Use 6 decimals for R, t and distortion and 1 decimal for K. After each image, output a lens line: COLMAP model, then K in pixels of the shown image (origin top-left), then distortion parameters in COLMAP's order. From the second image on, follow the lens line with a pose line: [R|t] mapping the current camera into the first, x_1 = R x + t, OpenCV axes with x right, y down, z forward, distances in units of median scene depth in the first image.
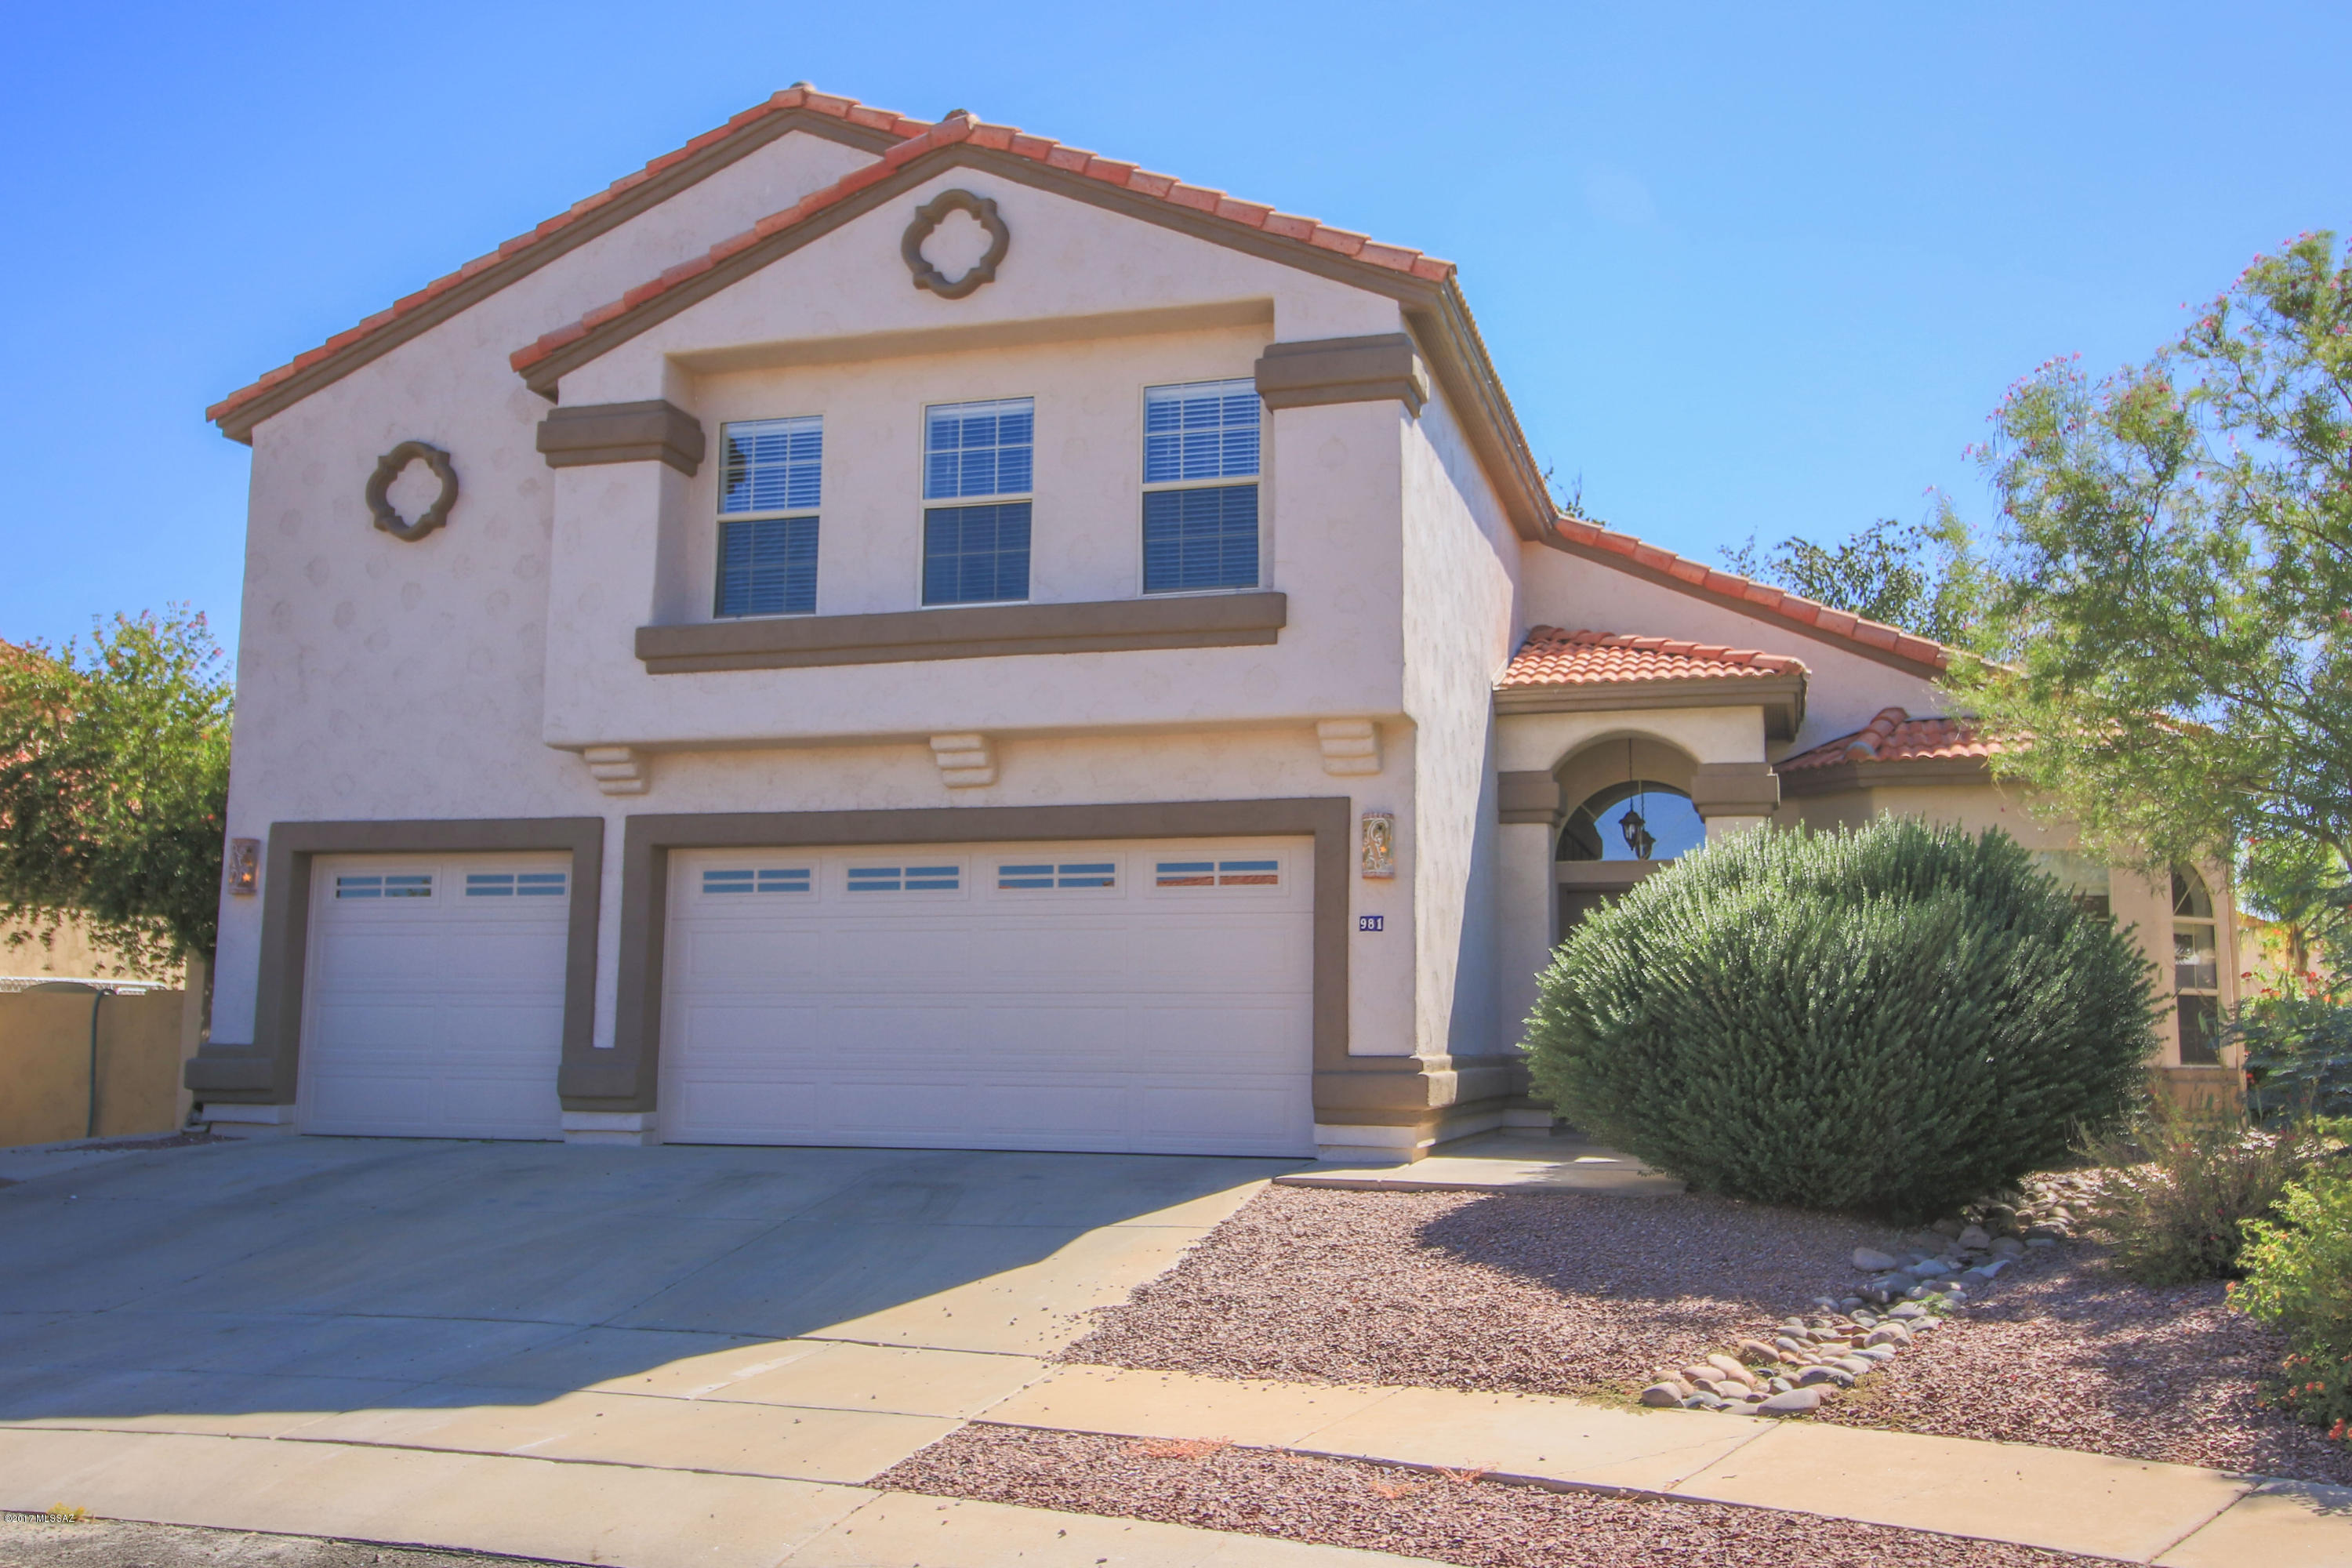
lens RADIAL K [[1962.6, 0, 1197.5], [0, 1962.6, 771.8], [0, 0, 1]] dist [0.018004, -0.019461]
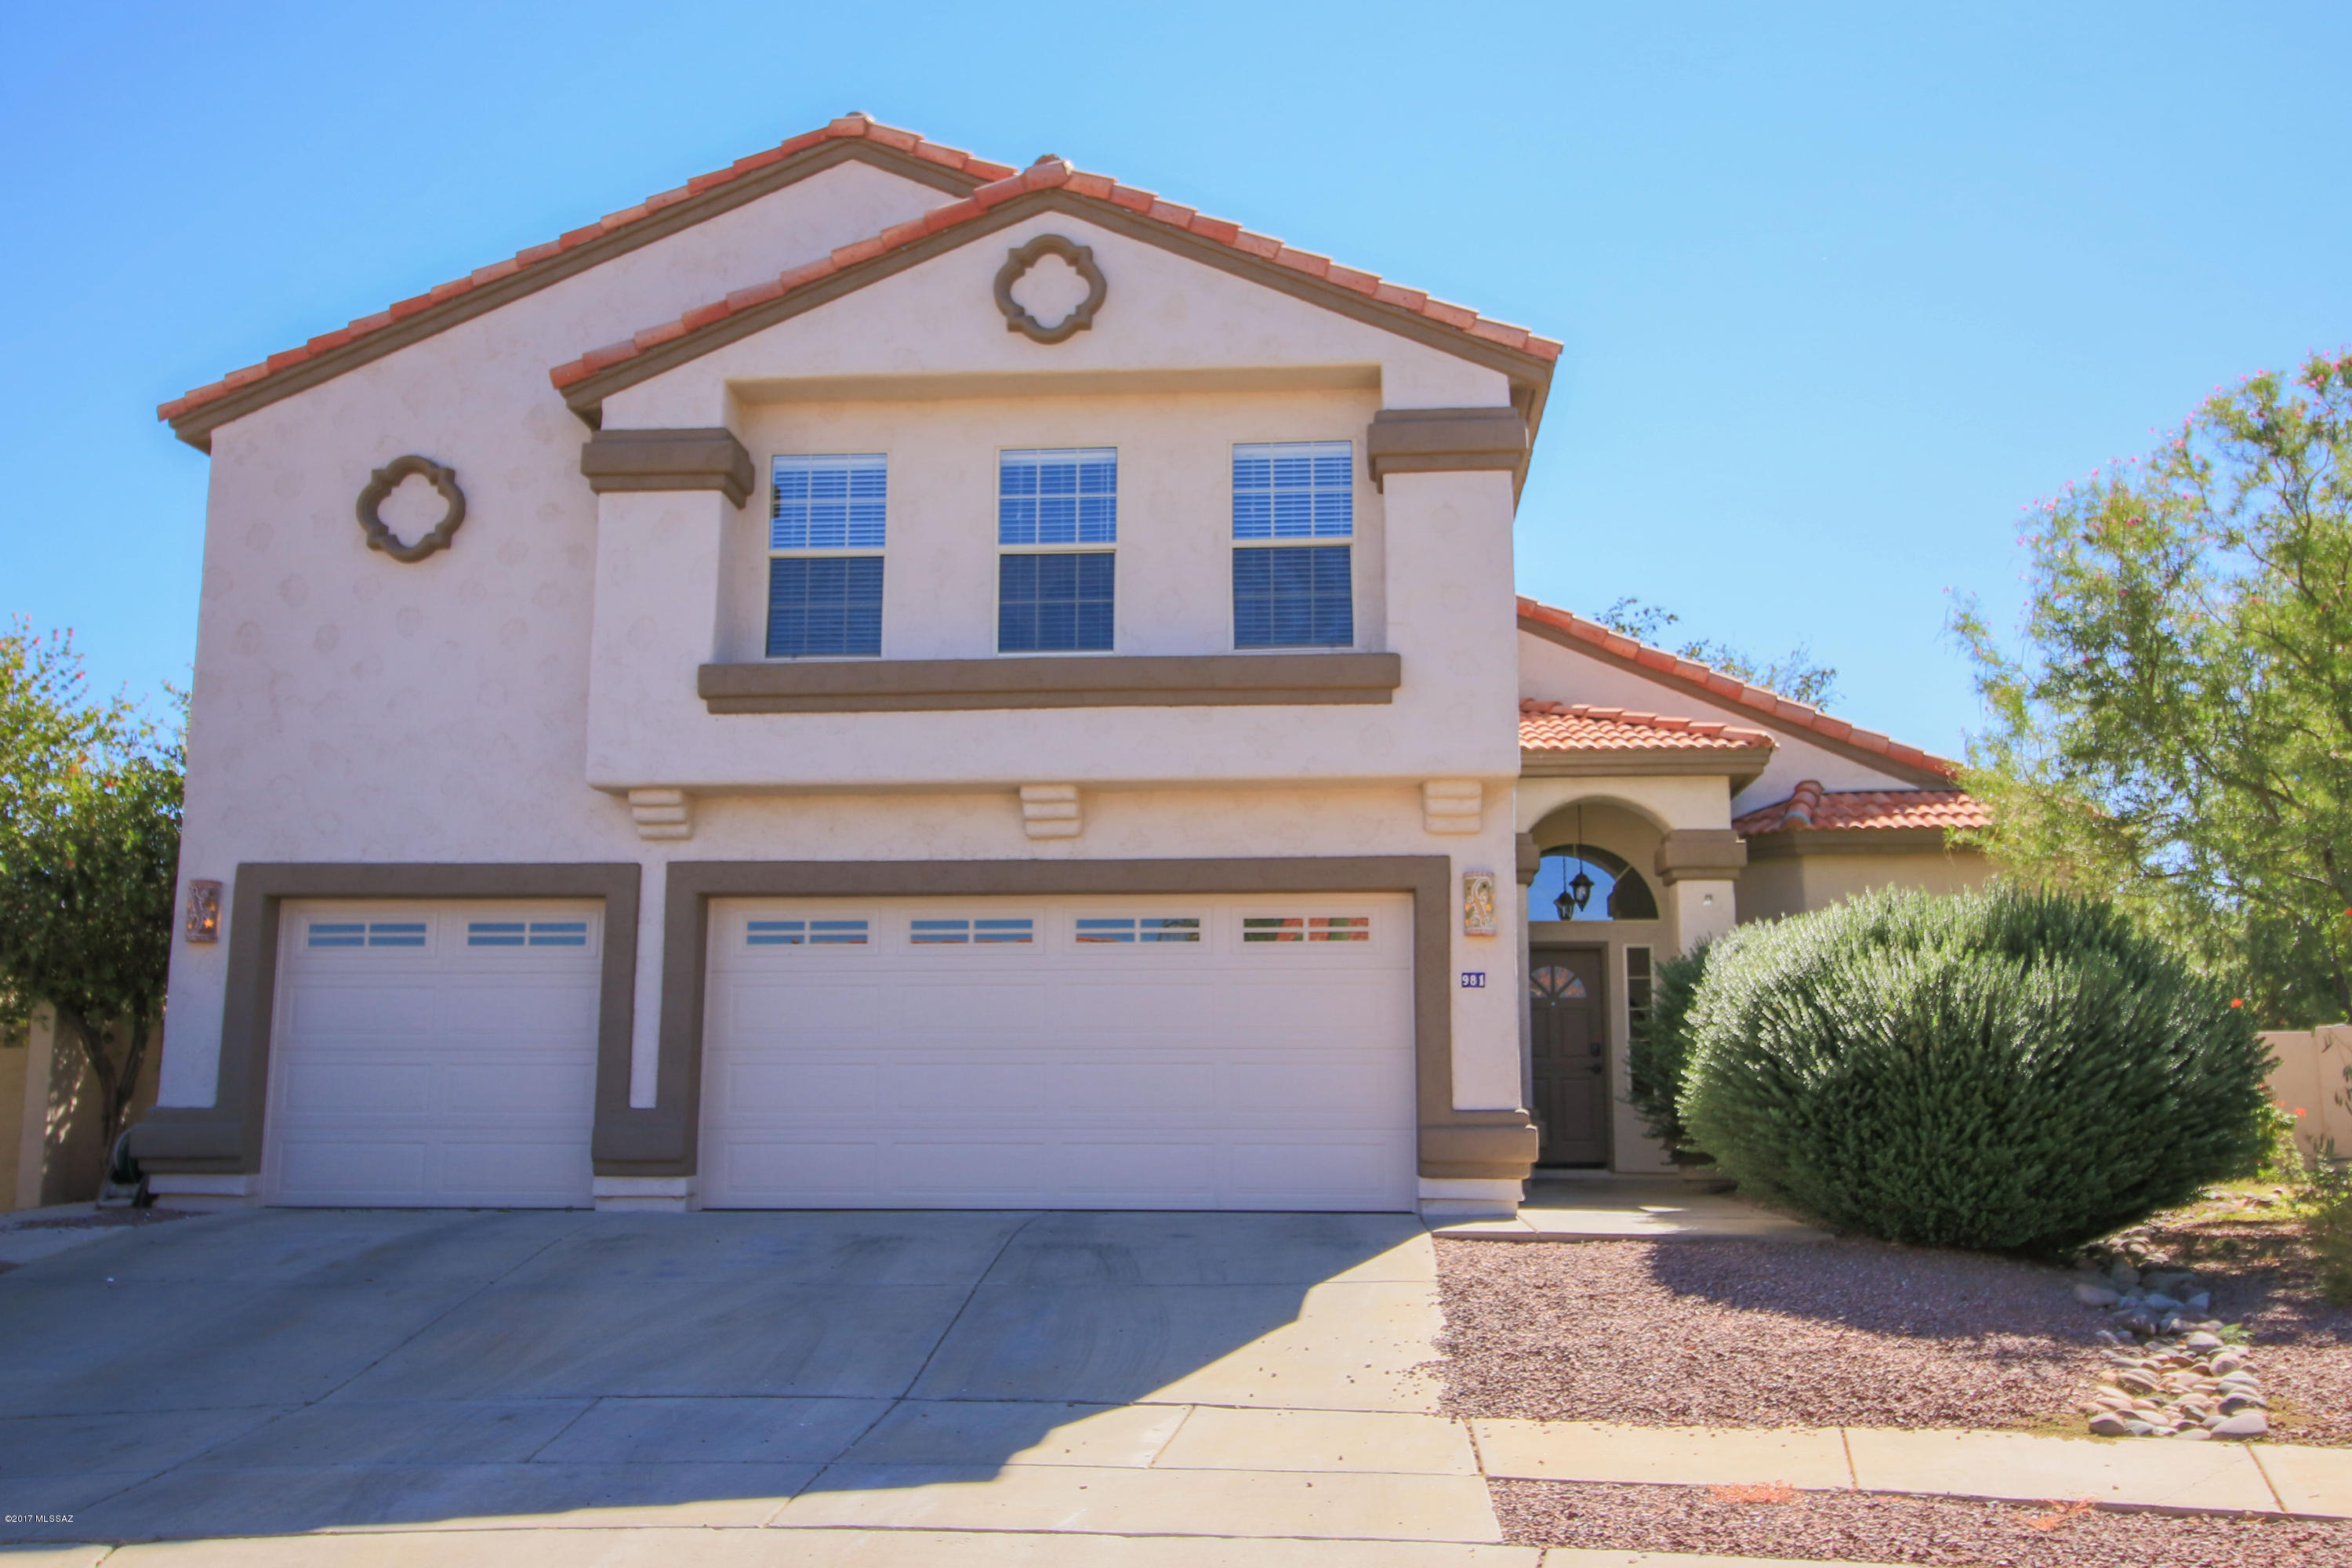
lens RADIAL K [[1962.6, 0, 1191.6], [0, 1962.6, 780.8], [0, 0, 1]] dist [0.018004, -0.019461]
pose [[0.980963, 0.024532, 0.192640, -0.230944], [-0.019733, 0.999446, -0.026790, 0.003594], [-0.193191, 0.022479, 0.980904, 0.021544]]
